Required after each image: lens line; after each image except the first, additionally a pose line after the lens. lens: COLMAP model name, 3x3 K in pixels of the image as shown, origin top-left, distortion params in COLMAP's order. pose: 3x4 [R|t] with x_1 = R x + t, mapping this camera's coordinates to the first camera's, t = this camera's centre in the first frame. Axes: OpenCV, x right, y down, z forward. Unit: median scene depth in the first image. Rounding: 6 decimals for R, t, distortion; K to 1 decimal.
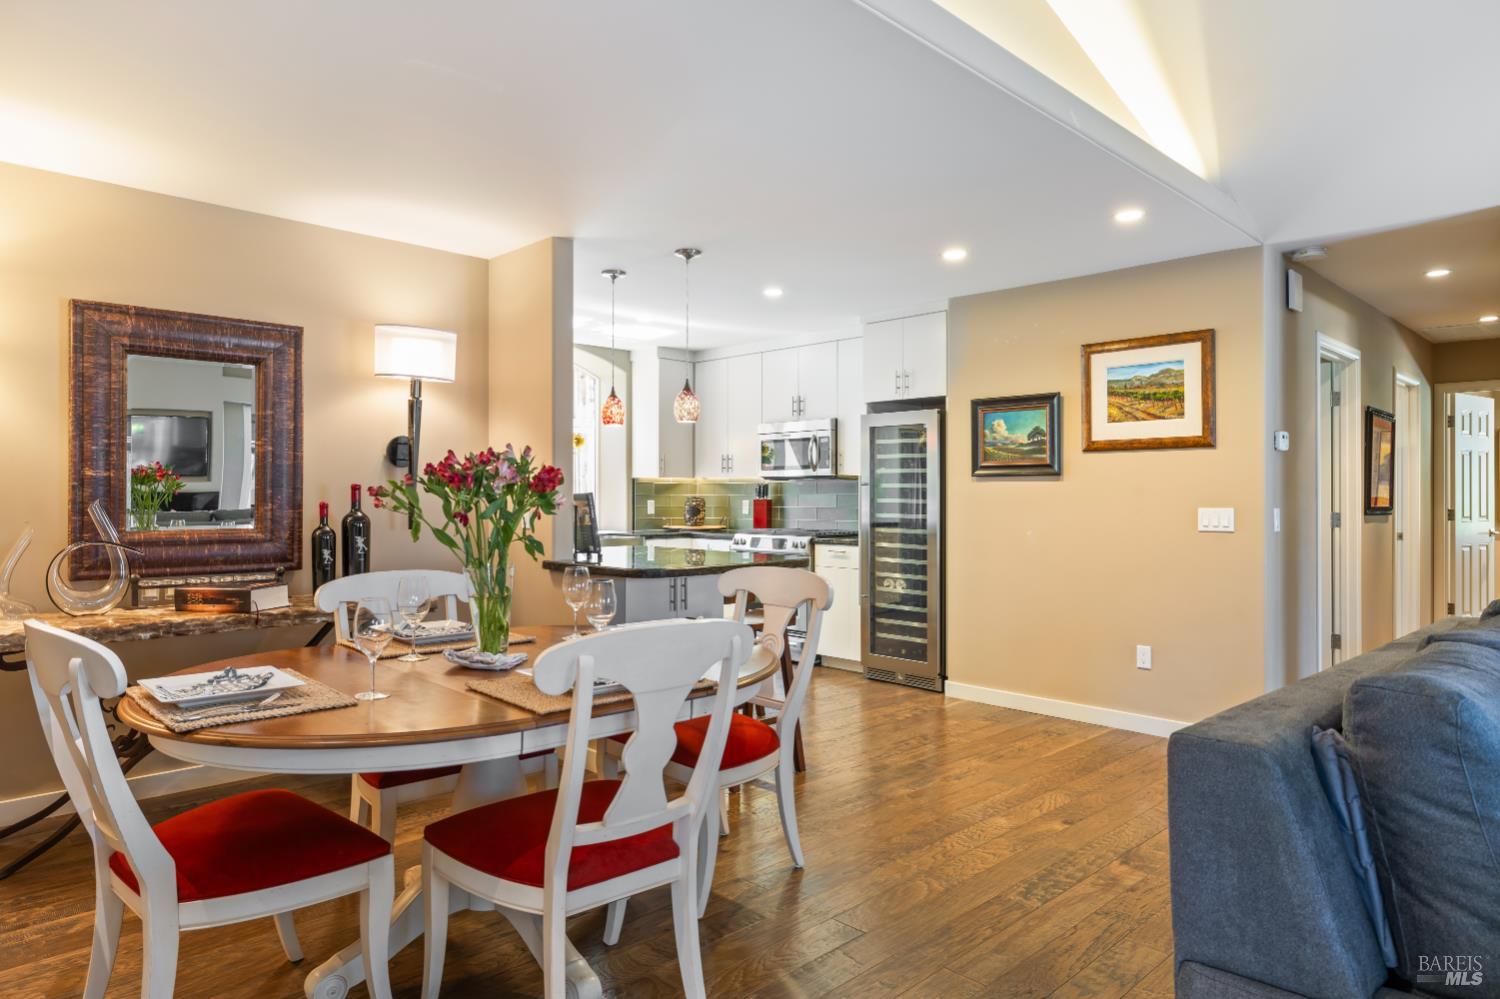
lens RADIAL K [[912.5, 0, 748.1], [0, 912.5, 494.6], [0, 0, 1]] dist [-0.002359, -0.000781]
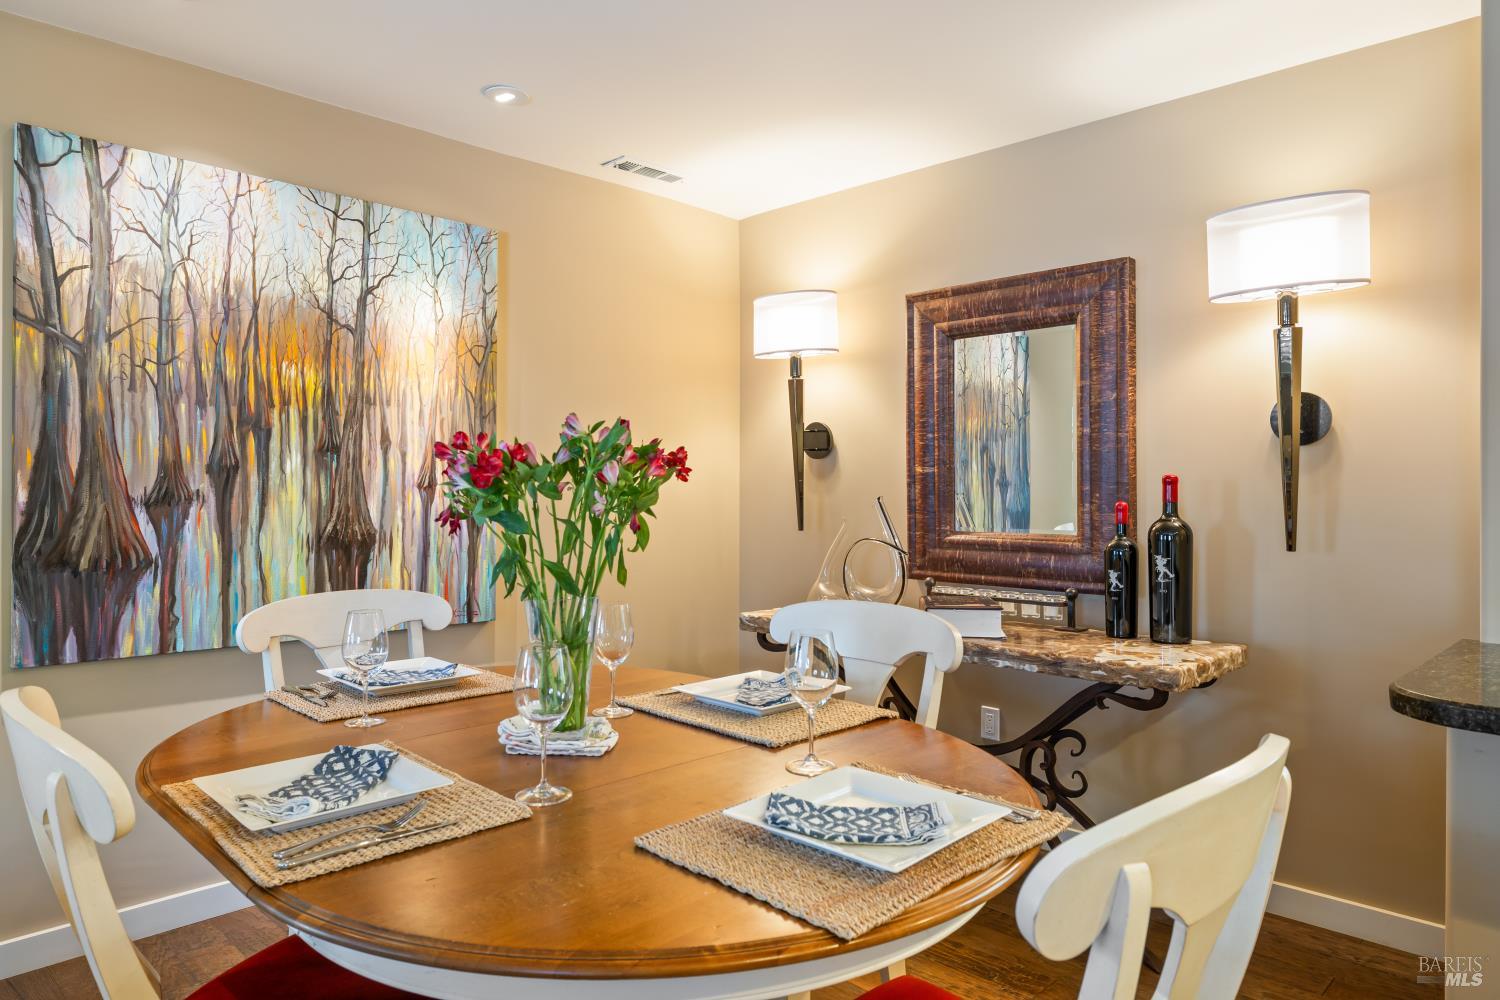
lens RADIAL K [[932.7, 0, 741.0], [0, 932.7, 501.6], [0, 0, 1]] dist [-0.001763, -0.000220]
pose [[0.003209, 0.011230, -0.999932, 0.143863], [-0.000631, 0.999937, 0.011228, -0.000025], [0.999995, 0.000595, 0.003216, 0.417819]]
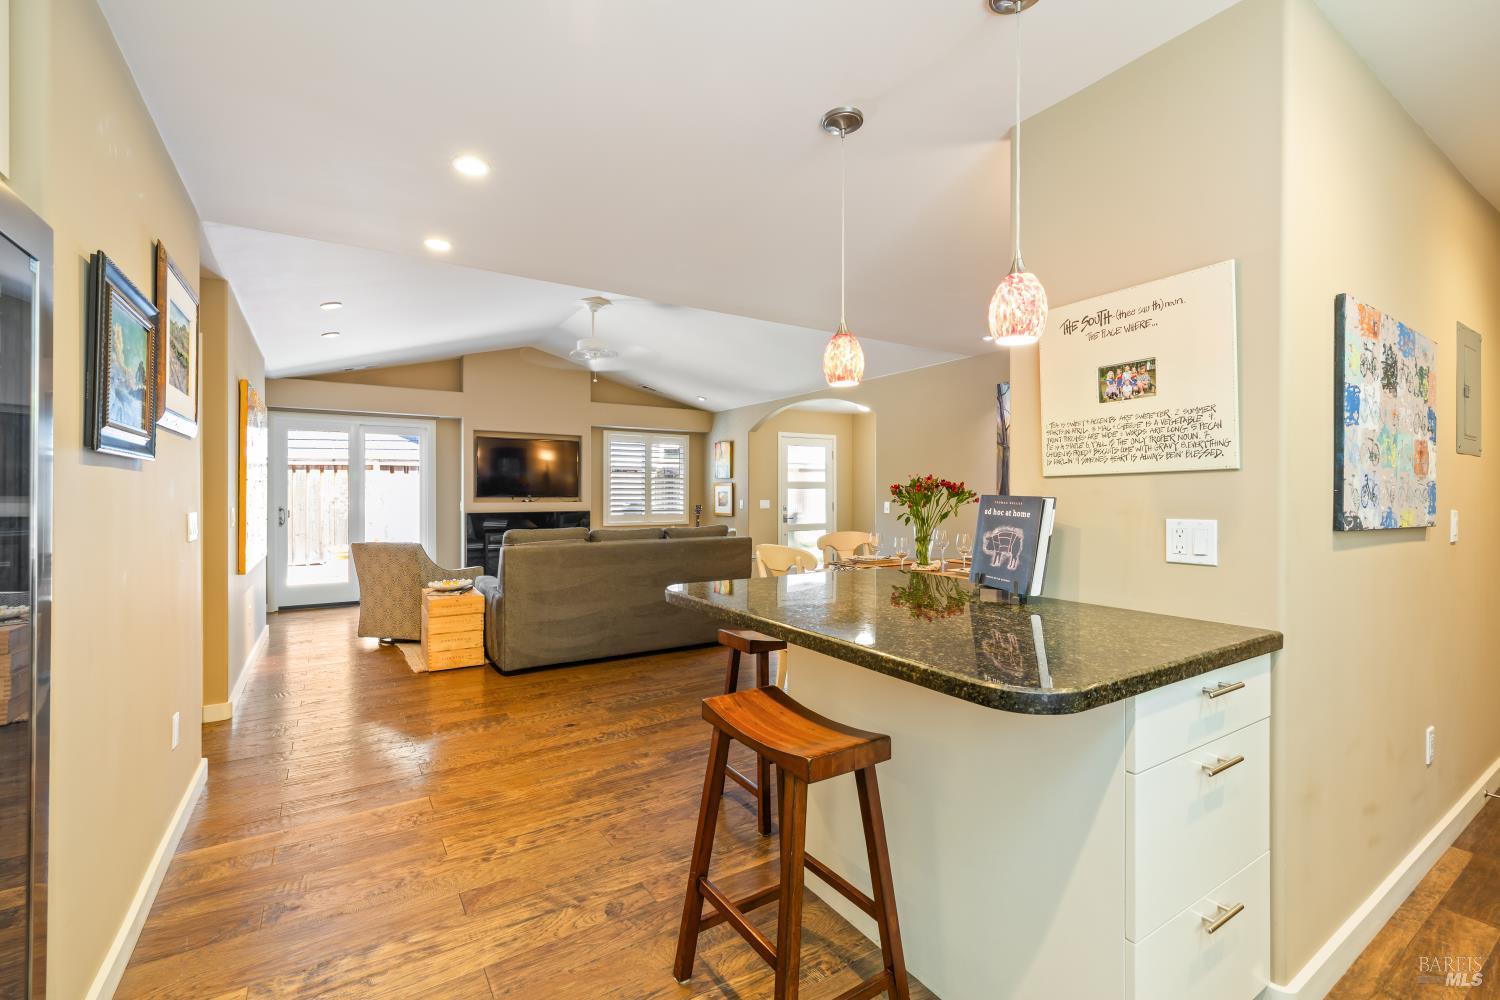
lens RADIAL K [[647.1, 0, 729.4], [0, 647.1, 491.8], [0, 0, 1]] dist [0.001001, 0.000856]
pose [[-0.974001, -0.000840, 0.226543, -0.062857], [-0.001748, 0.999991, -0.003809, -0.001527], [-0.226537, -0.004106, -0.973994, 0.996457]]
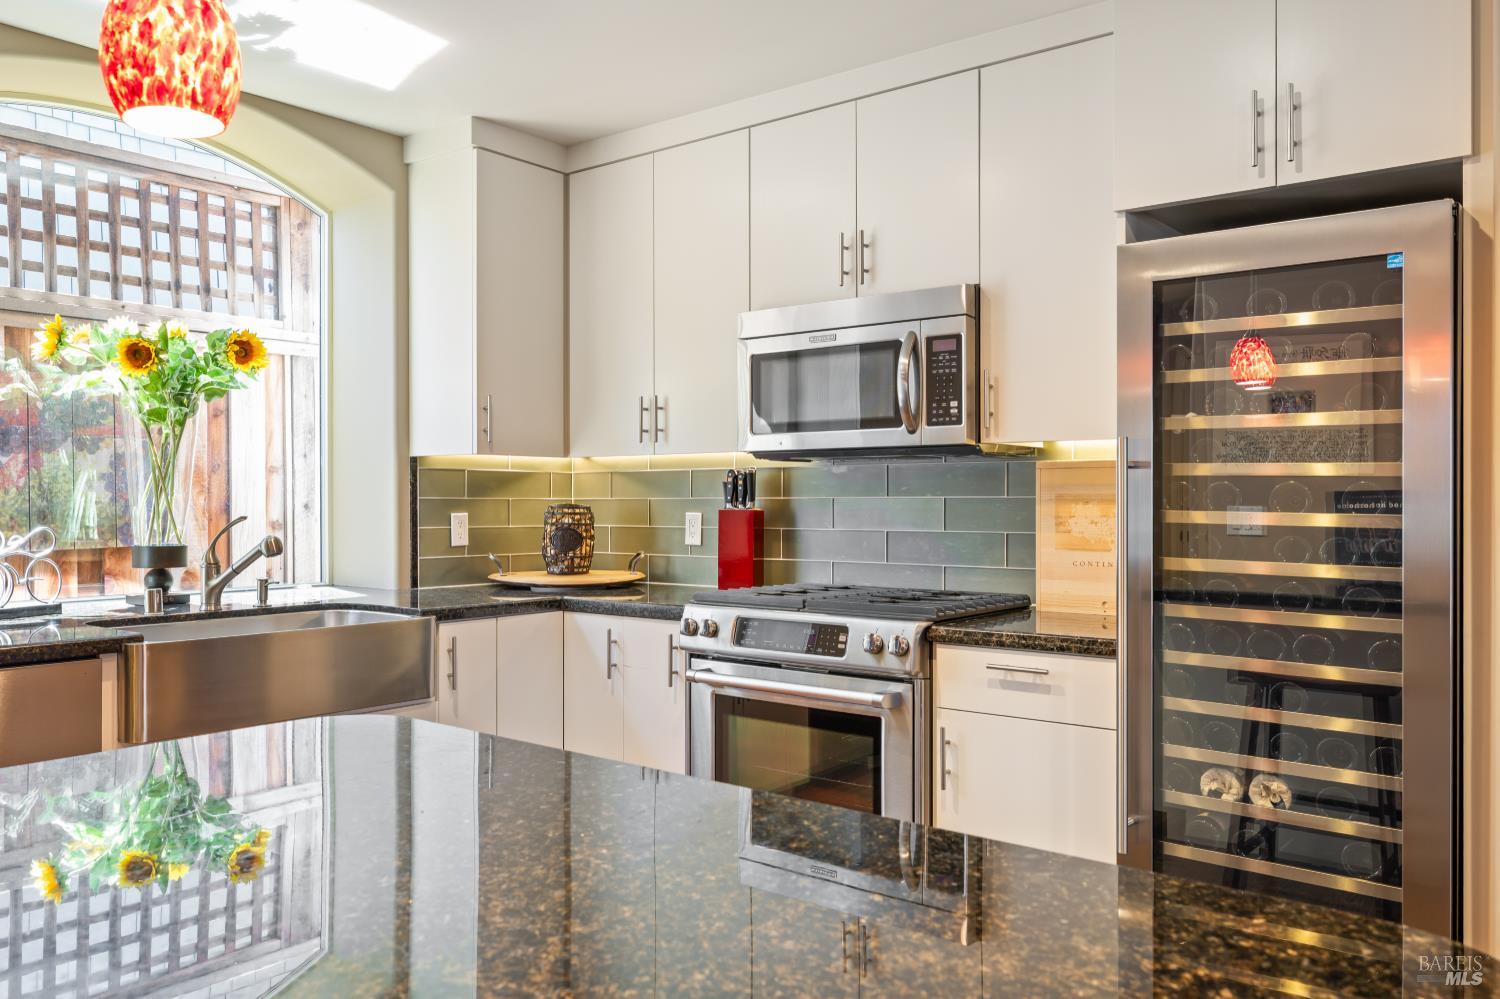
lens RADIAL K [[1150.6, 0, 743.0], [0, 1150.6, 497.6], [0, 0, 1]] dist [-0.005192, 0.009169]
pose [[0.993812, -0.000213, 0.111078, -0.045047], [0.000106, 1.000000, 0.000967, -0.000706], [-0.111078, -0.000950, 0.993811, 0.568689]]
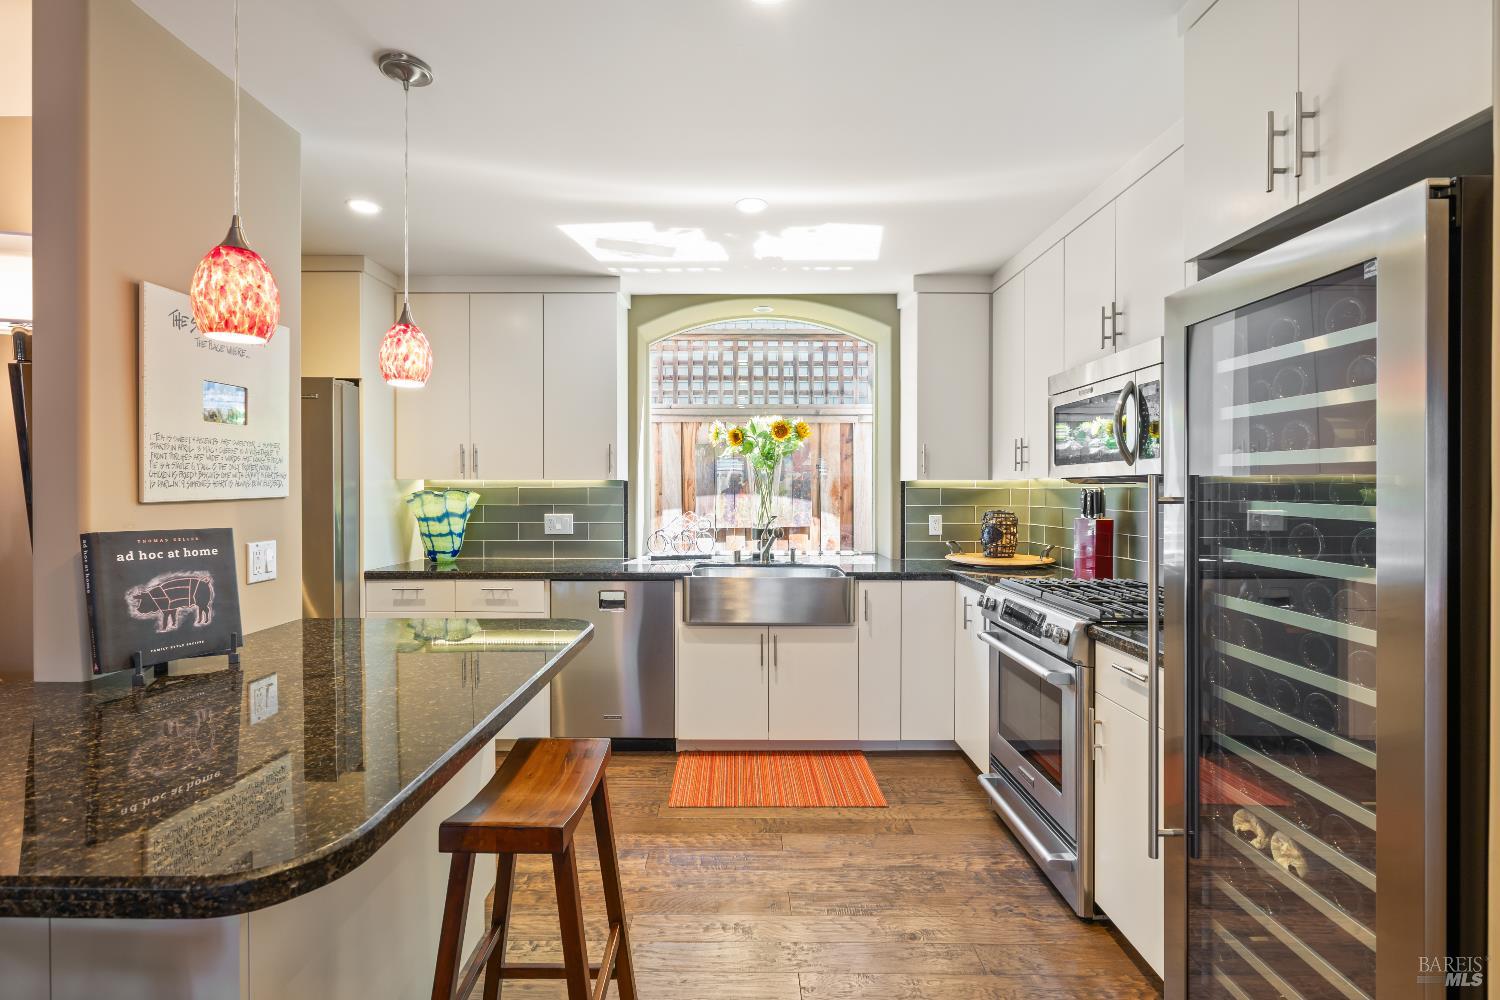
lens RADIAL K [[693.6, 0, 739.4], [0, 693.6, 494.5], [0, 0, 1]] dist [0.000467, 0.003903]
pose [[0.708233, 0.005075, -0.705960, 0.178108], [0.000840, 0.999967, 0.008031, -0.014699], [0.705978, -0.006281, 0.708206, 0.646502]]
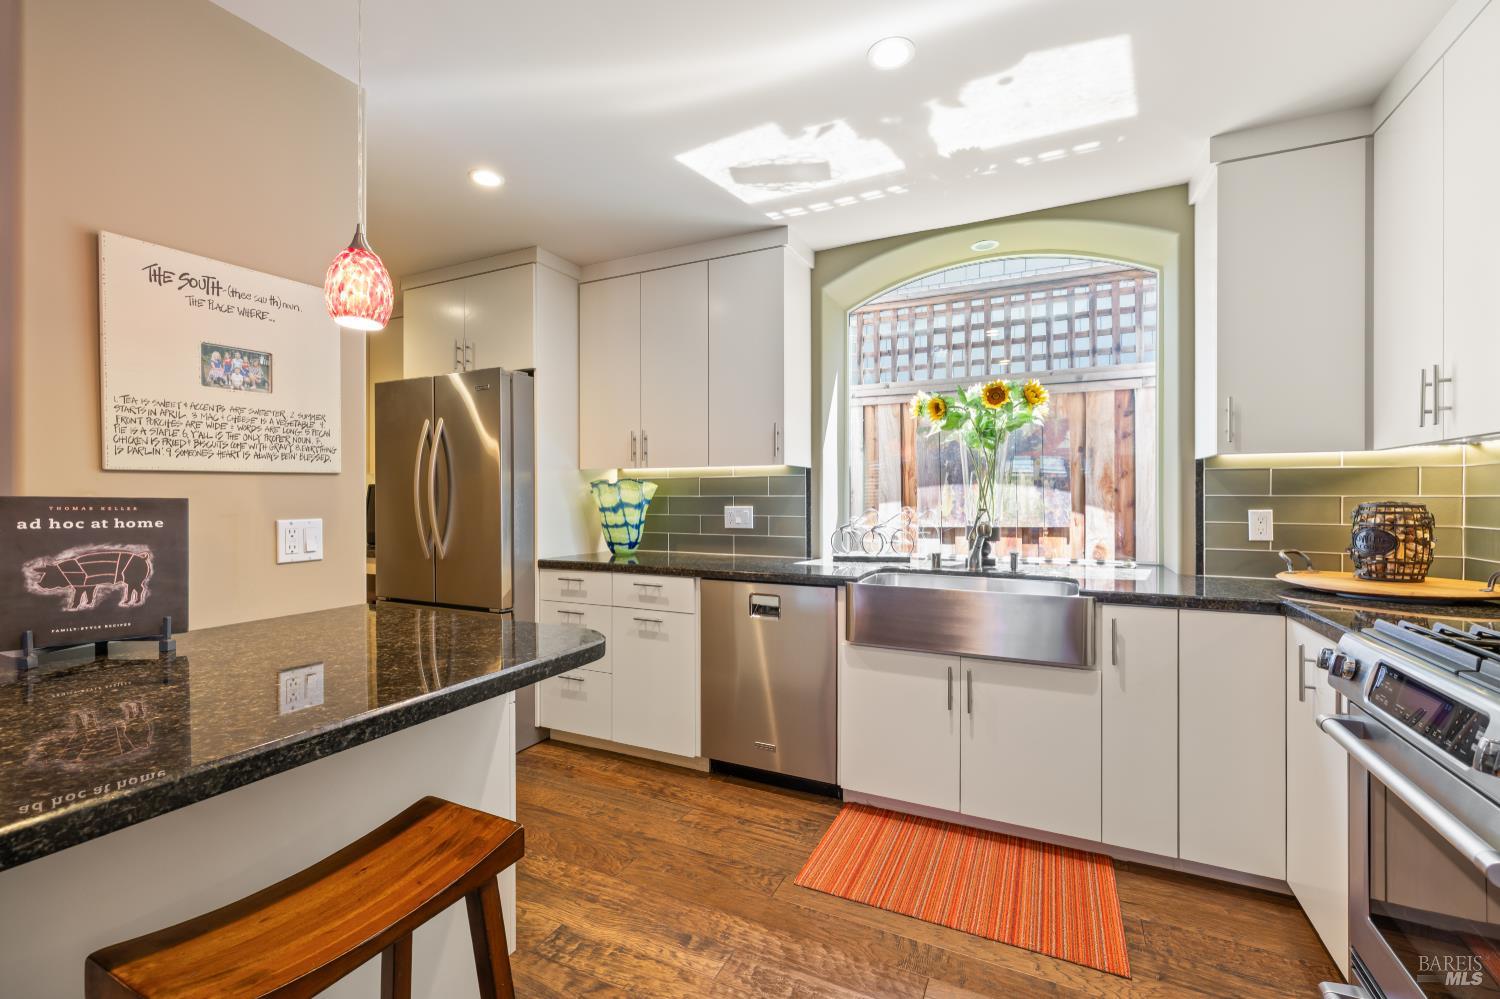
lens RADIAL K [[647.1, 0, 734.9], [0, 647.1, 498.6], [0, 0, 1]] dist [0.001001, 0.000856]
pose [[0.319153, 0.002130, -0.947701, 0.124898], [0.003788, 0.999987, 0.003523, -0.000730], [0.947696, -0.004714, 0.319141, 0.796161]]
